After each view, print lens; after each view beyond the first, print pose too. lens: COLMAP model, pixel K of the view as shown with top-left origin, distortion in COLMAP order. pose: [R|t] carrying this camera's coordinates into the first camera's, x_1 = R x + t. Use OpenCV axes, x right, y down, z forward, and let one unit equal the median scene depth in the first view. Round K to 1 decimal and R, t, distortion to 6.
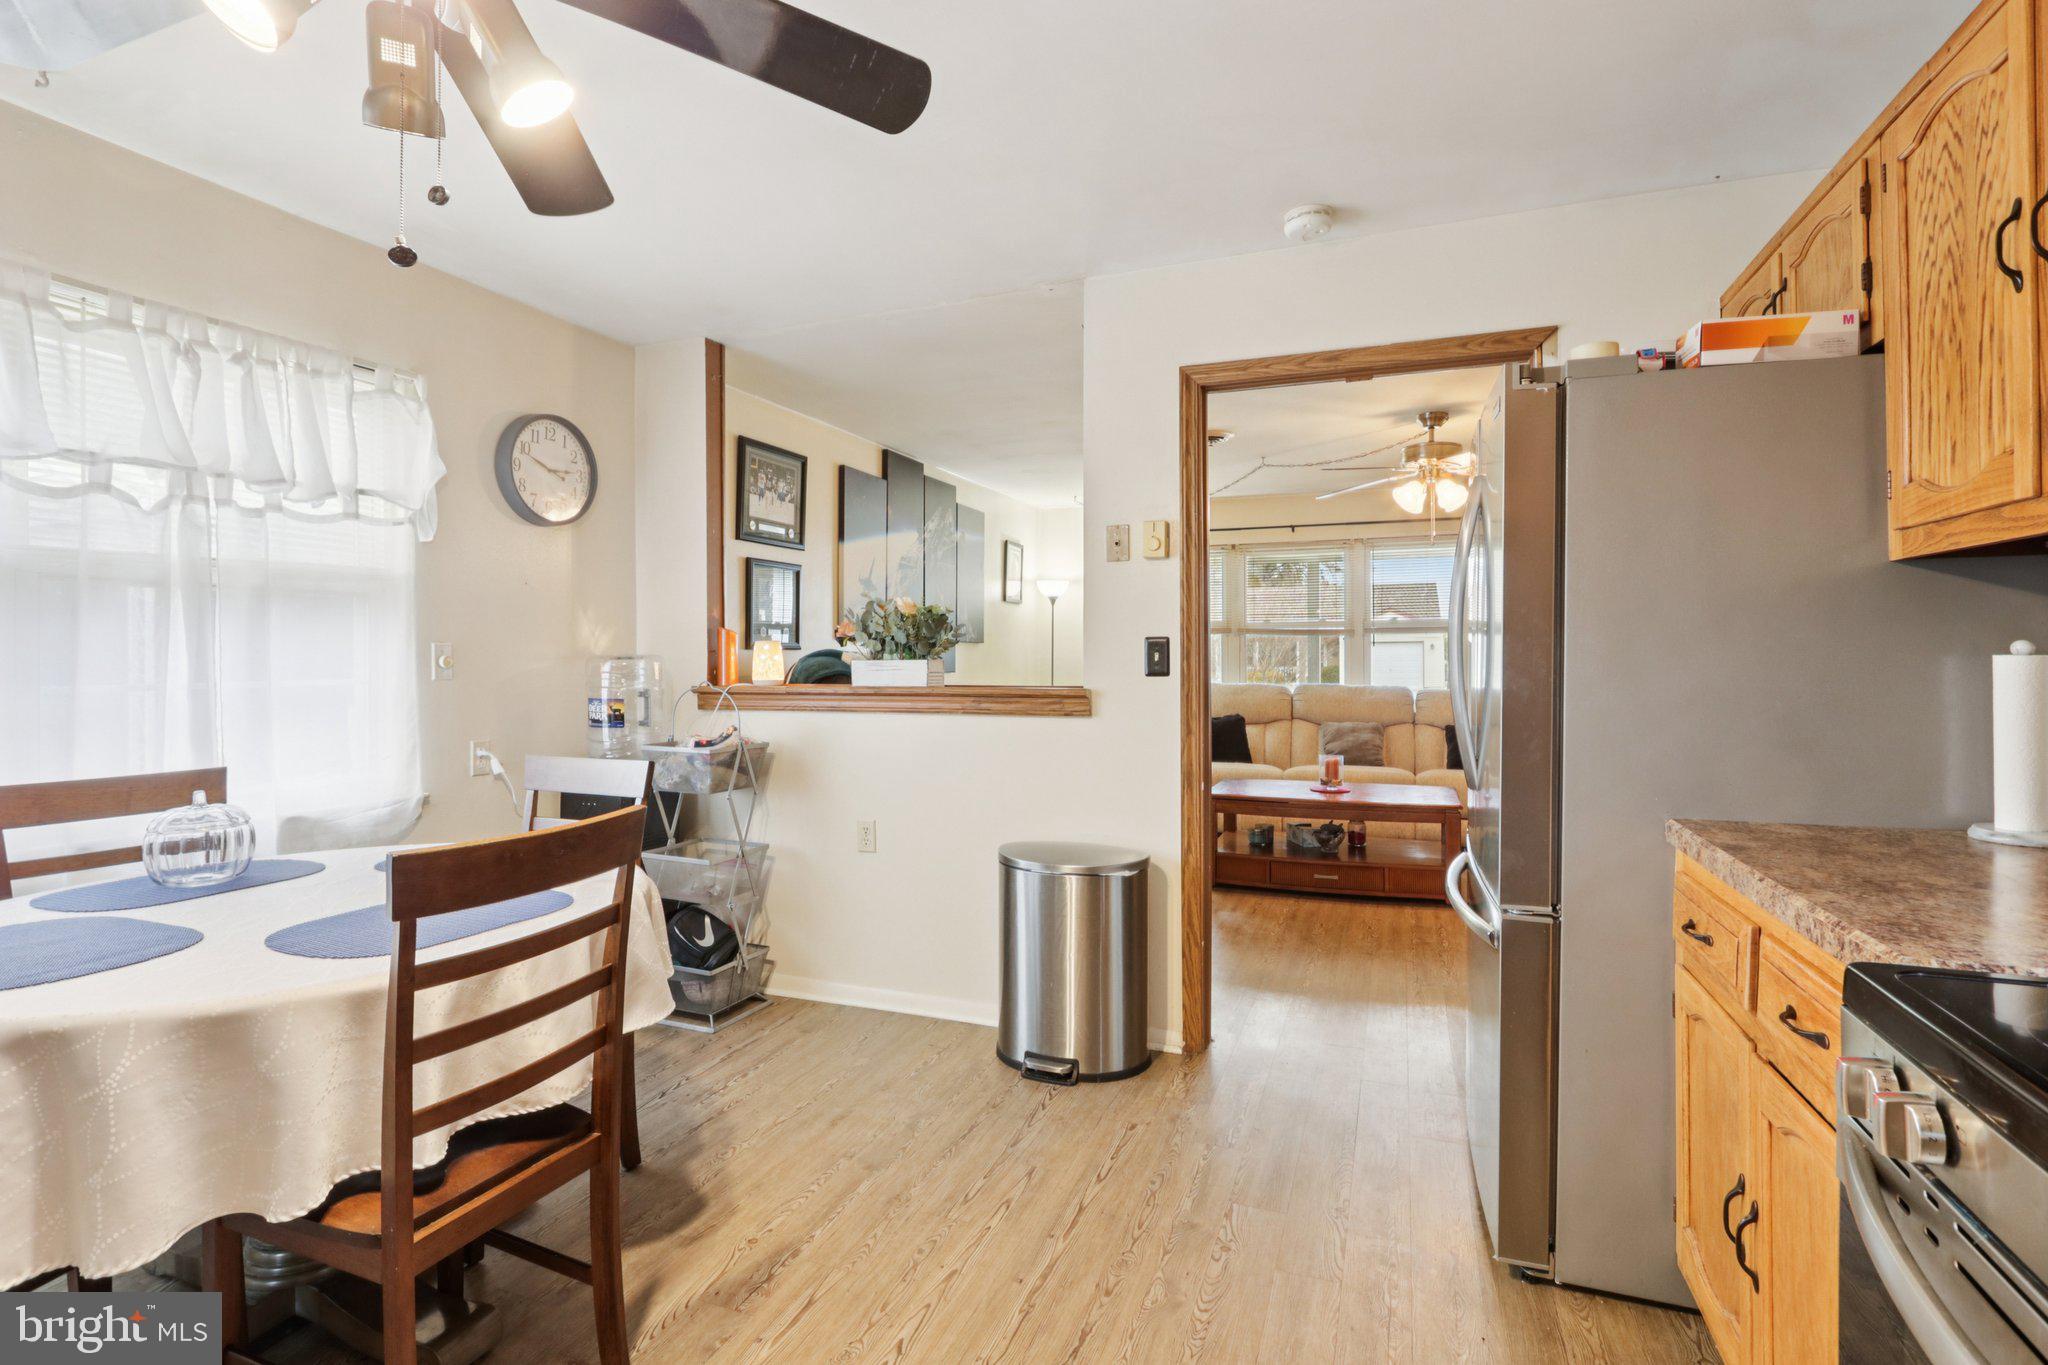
lens RADIAL K [[958.3, 0, 1024.5], [0, 958.3, 664.4], [0, 0, 1]] dist [-0.019395, 0.004644]
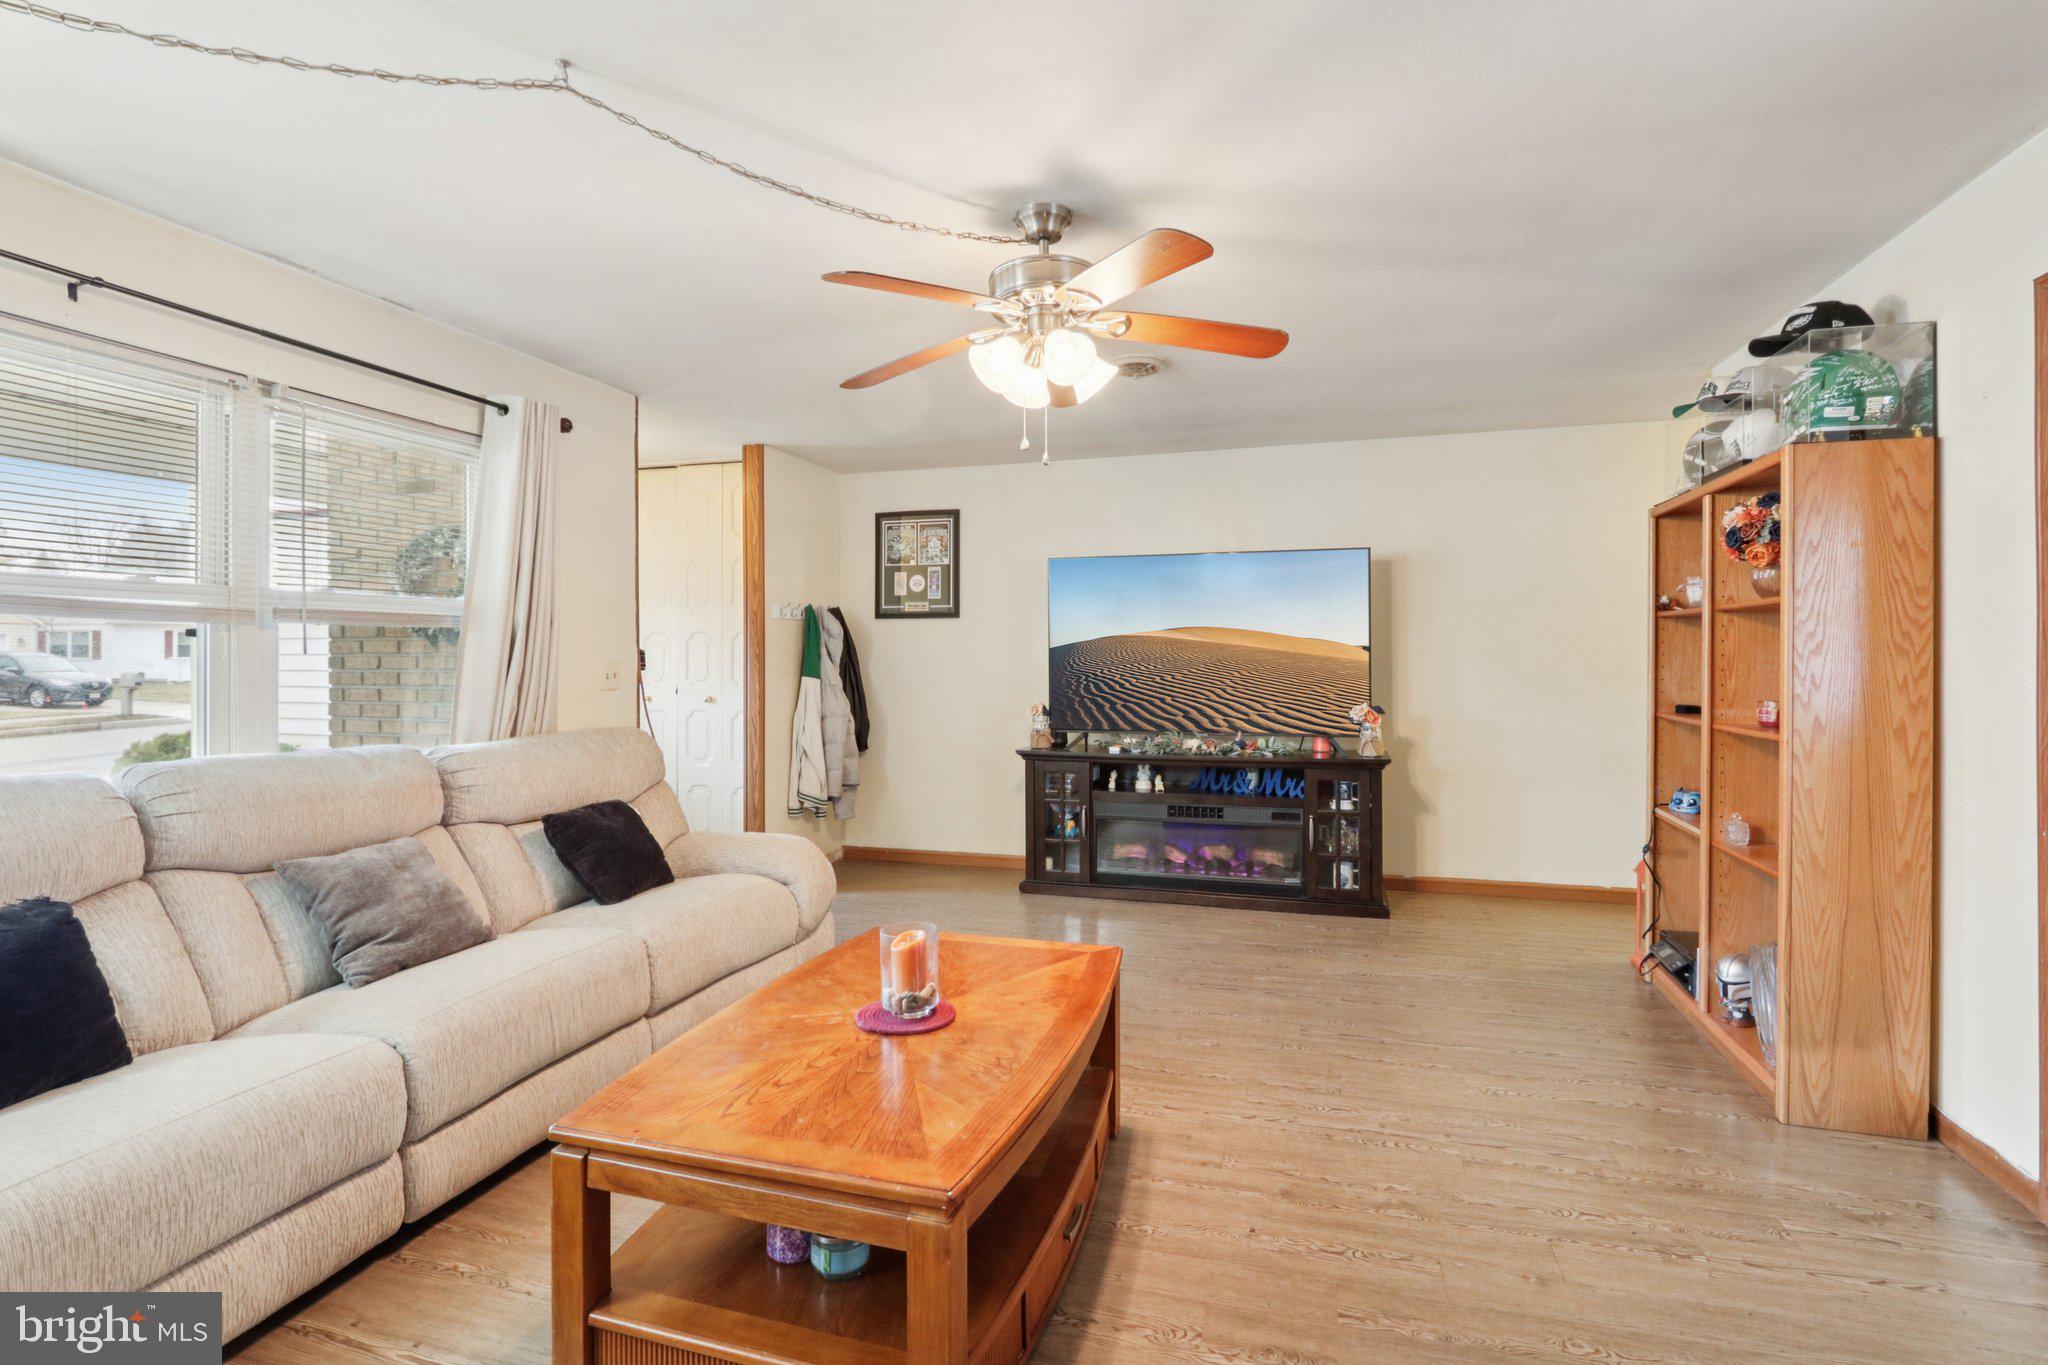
lens RADIAL K [[958.3, 0, 997.1], [0, 958.3, 663.8], [0, 0, 1]] dist [-0.019395, 0.004644]
pose [[-0.060066, -0.001558, 0.998193, -0.135479], [0.007163, 0.999972, 0.001992, -0.027588], [-0.998169, 0.007269, -0.060054, 1.576536]]
